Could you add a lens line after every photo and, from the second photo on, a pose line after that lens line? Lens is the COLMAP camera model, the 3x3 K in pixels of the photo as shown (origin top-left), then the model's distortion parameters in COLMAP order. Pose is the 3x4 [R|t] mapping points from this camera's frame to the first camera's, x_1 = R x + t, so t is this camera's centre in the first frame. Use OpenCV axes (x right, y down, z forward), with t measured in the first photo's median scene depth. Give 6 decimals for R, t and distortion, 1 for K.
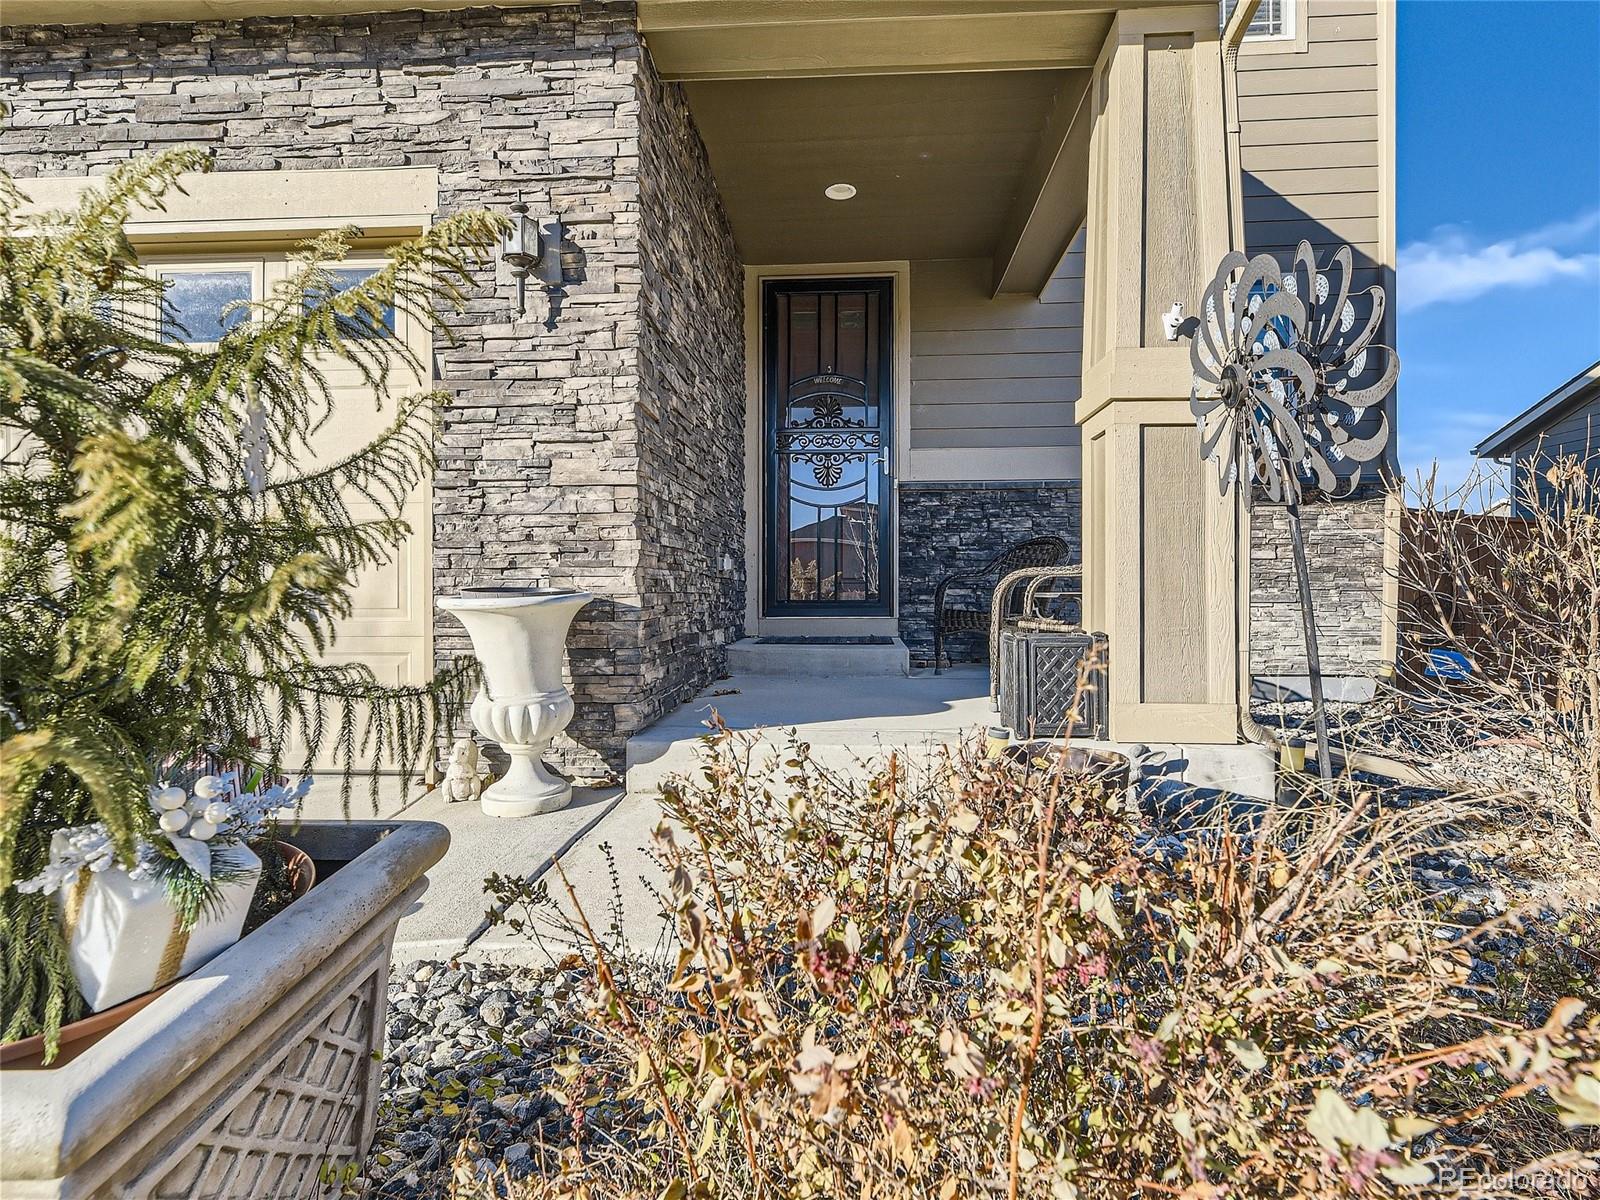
lens RADIAL K [[926.2, 0, 800.0], [0, 926.2, 600.0], [0, 0, 1]] dist [-0.000592, -0.000400]
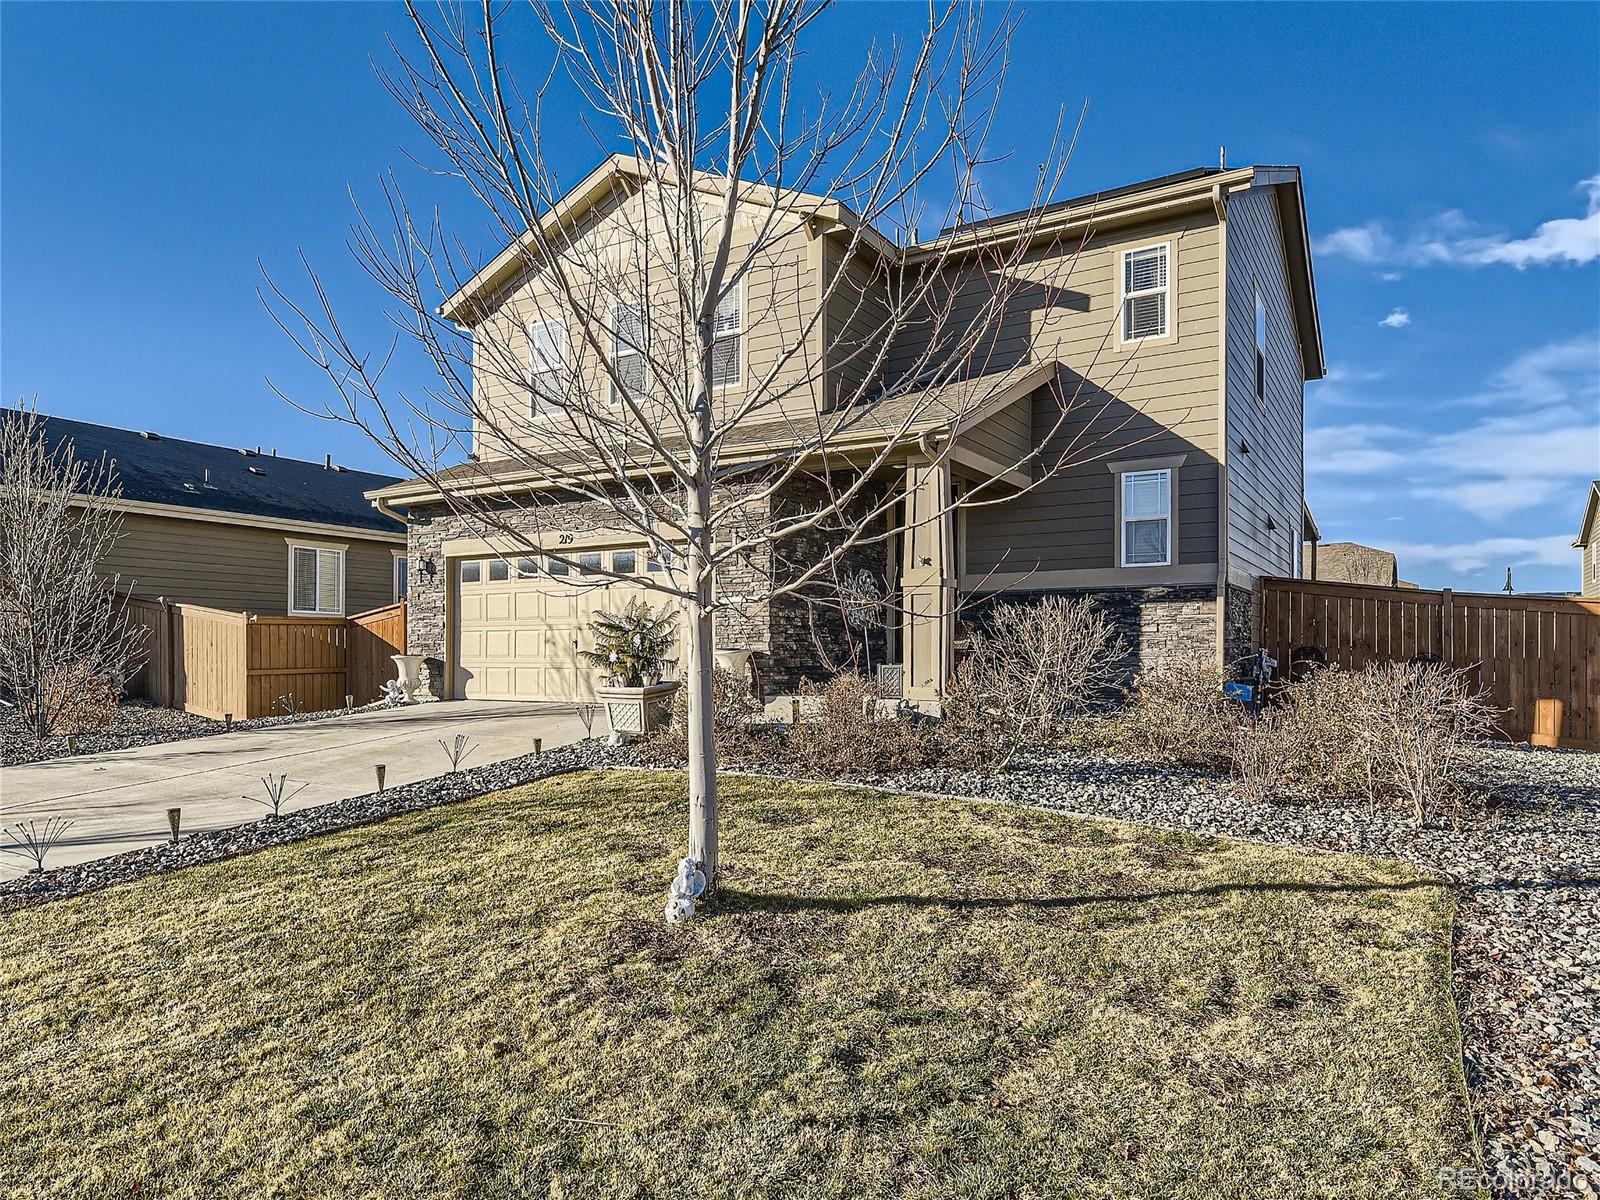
lens RADIAL K [[1044.8, 0, 800.0], [0, 1044.8, 600.0], [0, 0, 1]] dist [0.002576, 0.000342]
pose [[0.886760, -0.021844, -0.461714, 1.569525], [0.005040, 0.999280, -0.037597, -0.043665], [0.462203, 0.031012, 0.886232, -2.124330]]
